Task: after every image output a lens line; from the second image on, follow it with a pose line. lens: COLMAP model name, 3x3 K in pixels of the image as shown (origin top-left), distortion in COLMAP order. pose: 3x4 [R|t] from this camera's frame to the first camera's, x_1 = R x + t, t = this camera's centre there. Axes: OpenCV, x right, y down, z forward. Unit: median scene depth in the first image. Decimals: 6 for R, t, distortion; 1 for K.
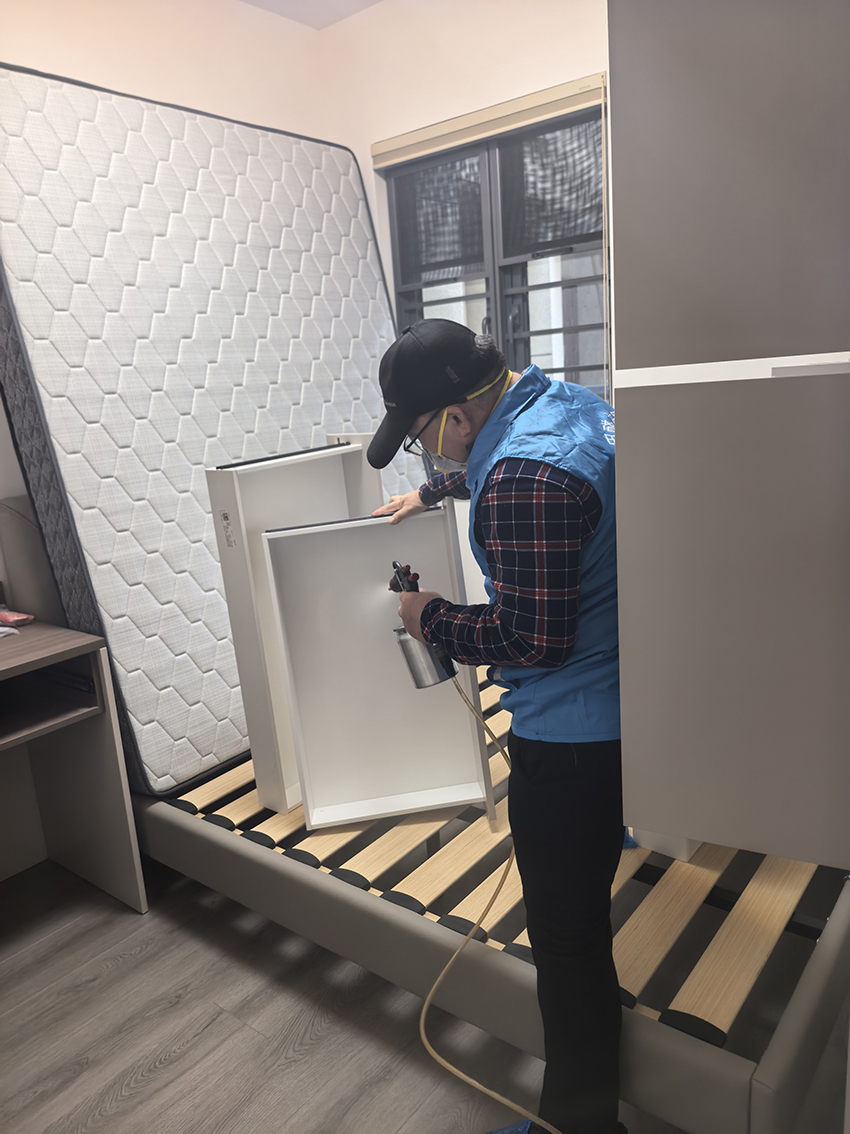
lens RADIAL K [[810.4, 0, 420.5], [0, 810.4, 565.7], [0, 0, 1]] dist [0.060678, -0.077107]
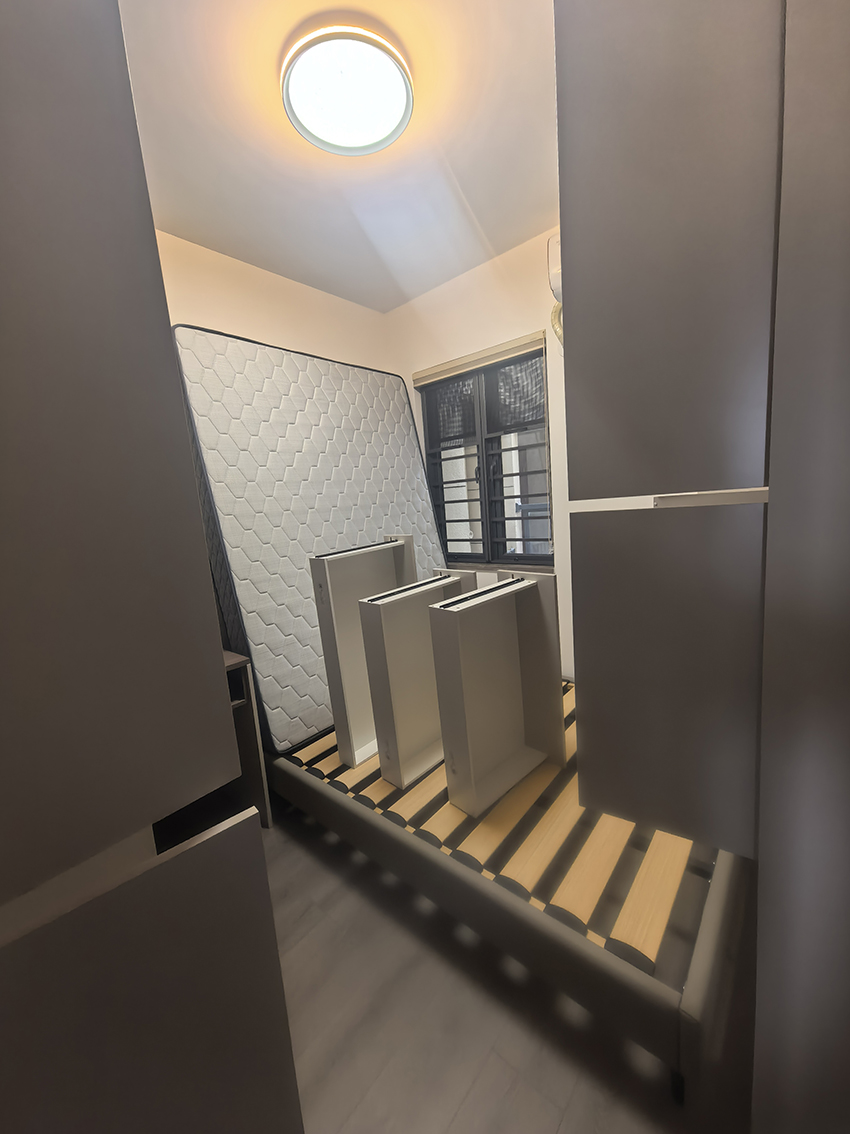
lens RADIAL K [[438.9, 0, 423.0], [0, 438.9, 566.8], [0, 0, 1]] dist [0.012942, 0.000017]
pose [[0.999152, -0.000113, -0.041174, 0.003299], [-0.002906, 0.997309, -0.073250, -0.028481], [0.041071, 0.073308, 0.996463, 0.093369]]
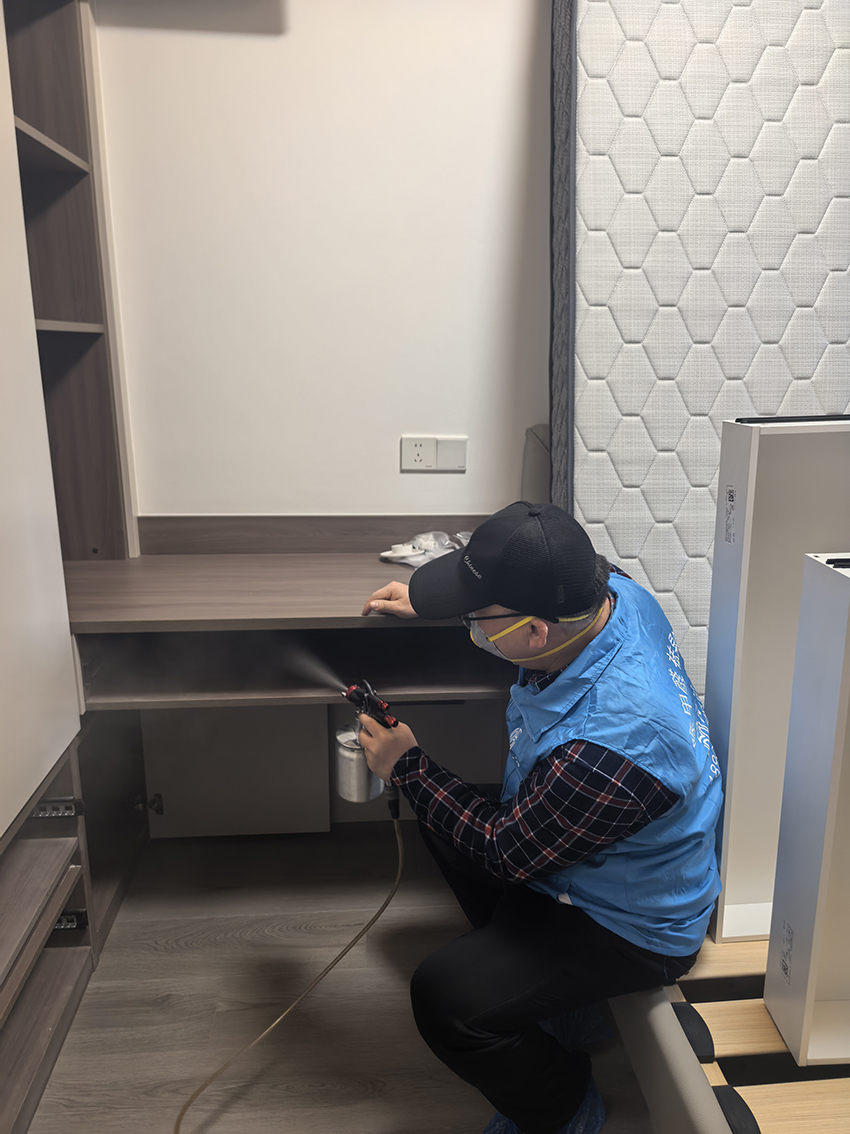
lens RADIAL K [[810.4, 0, 425.5], [0, 810.4, 568.4], [0, 0, 1]] dist [0.060678, -0.077107]
pose [[0.684070, 0.266149, -0.679127, 0.044382], [-0.217536, 0.963125, 0.158329, -0.044646], [0.696223, 0.039426, 0.716742, 0.292375]]
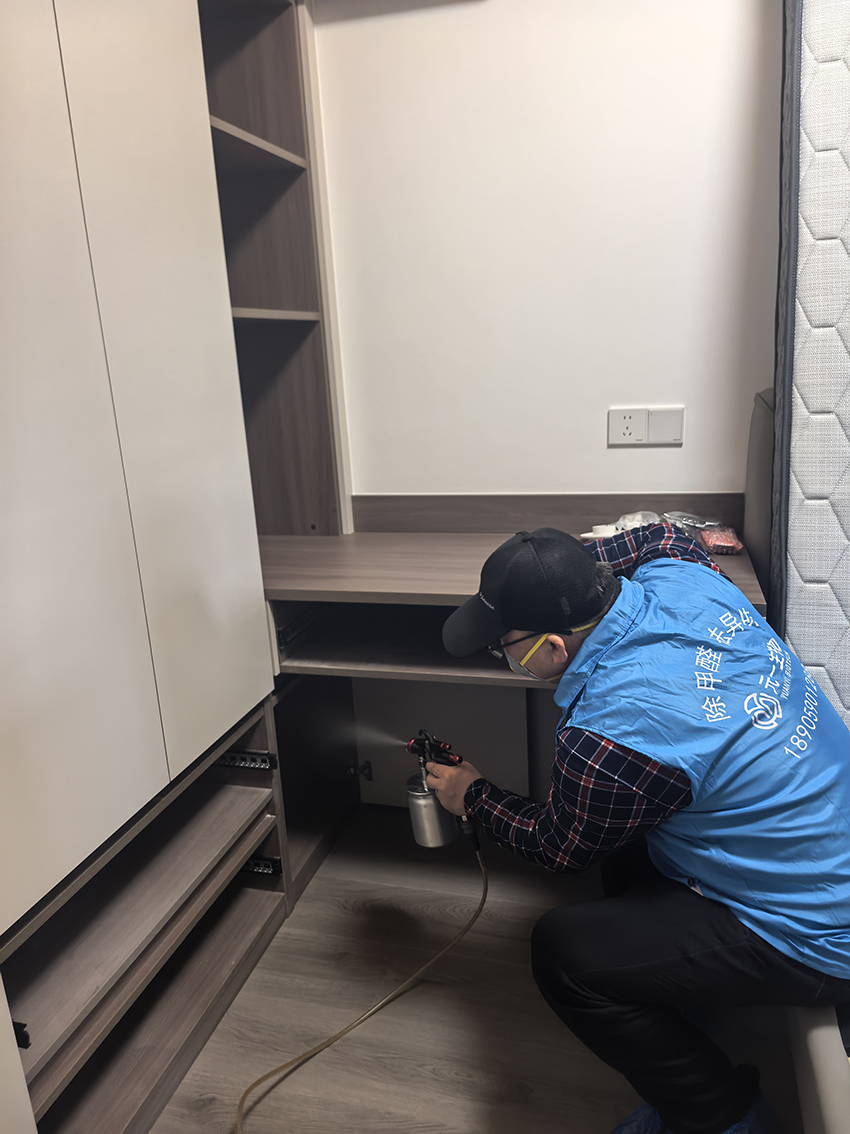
lens RADIAL K [[810.4, 0, 425.5], [0, 810.4, 565.6], [0, 0, 1]] dist [0.060678, -0.077107]
pose [[0.390484, 0.287510, -0.874563, 0.080367], [-0.175964, 0.955777, 0.235642, -0.047020], [0.903637, 0.061877, 0.423807, 0.394406]]
